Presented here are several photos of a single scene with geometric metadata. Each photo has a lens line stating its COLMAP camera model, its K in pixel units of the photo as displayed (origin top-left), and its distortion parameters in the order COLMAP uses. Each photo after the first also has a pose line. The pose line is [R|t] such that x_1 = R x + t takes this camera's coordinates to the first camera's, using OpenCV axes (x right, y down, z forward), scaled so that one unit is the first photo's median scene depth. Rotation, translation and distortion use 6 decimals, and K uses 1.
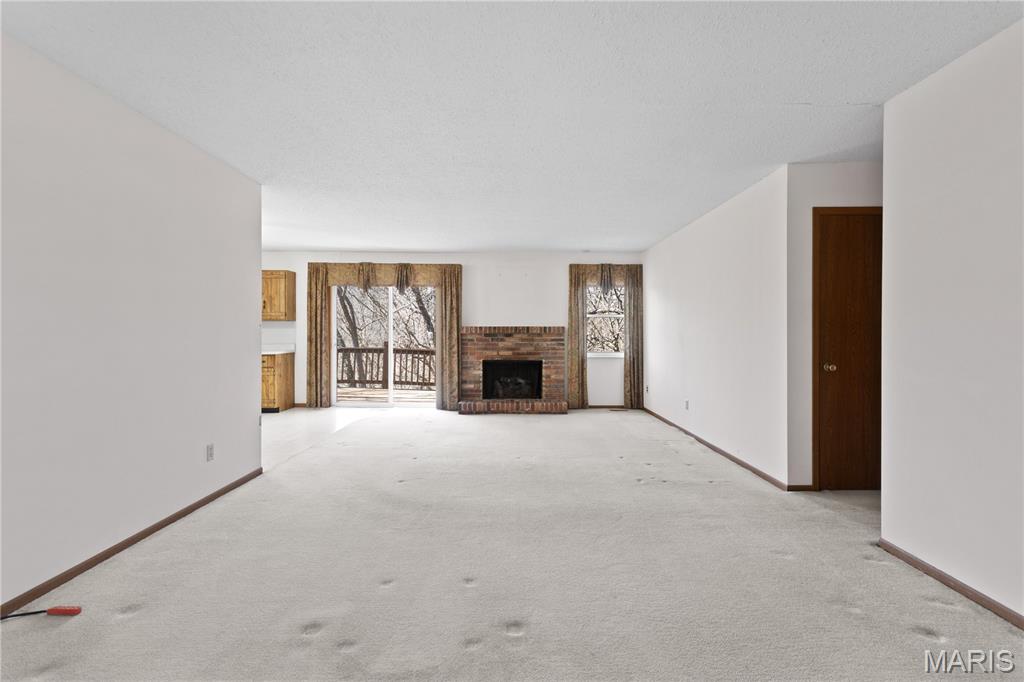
lens RADIAL K [[477.9, 0, 513.8], [0, 477.9, 340.3], [0, 0, 1]] dist [-0.014046, 0.002793]
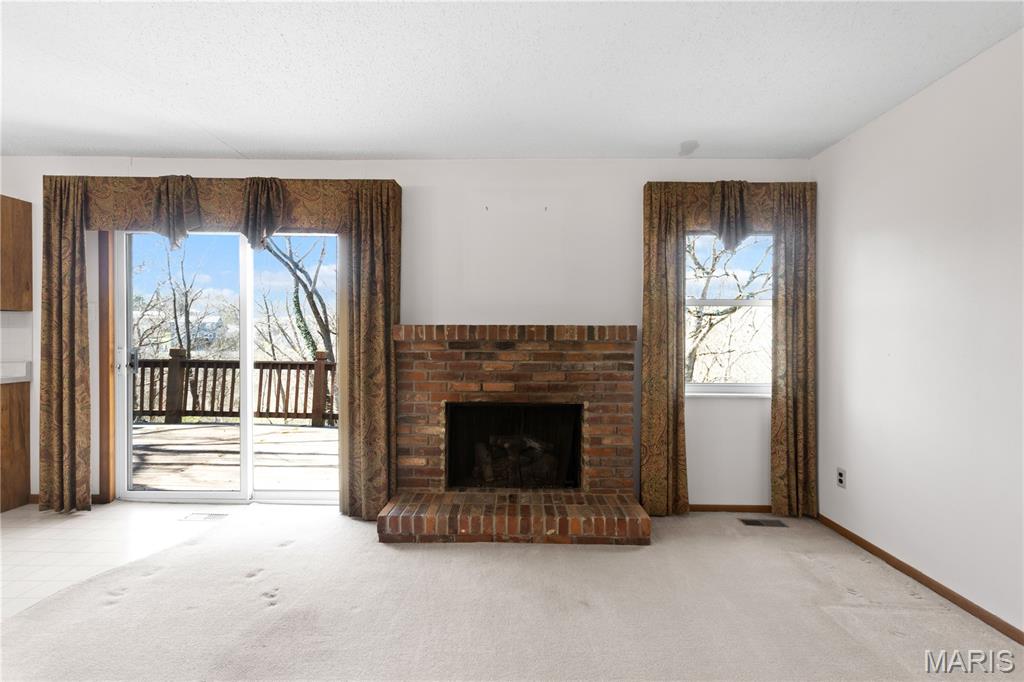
lens RADIAL K [[477.9, 0, 515.7], [0, 477.9, 340.9], [0, 0, 1]] dist [-0.014046, 0.002793]
pose [[0.999894, 0.003907, -0.014010, 0.004581], [-0.004045, 0.999943, -0.009858, -0.010595], [0.013970, 0.009914, 0.999853, 0.568961]]
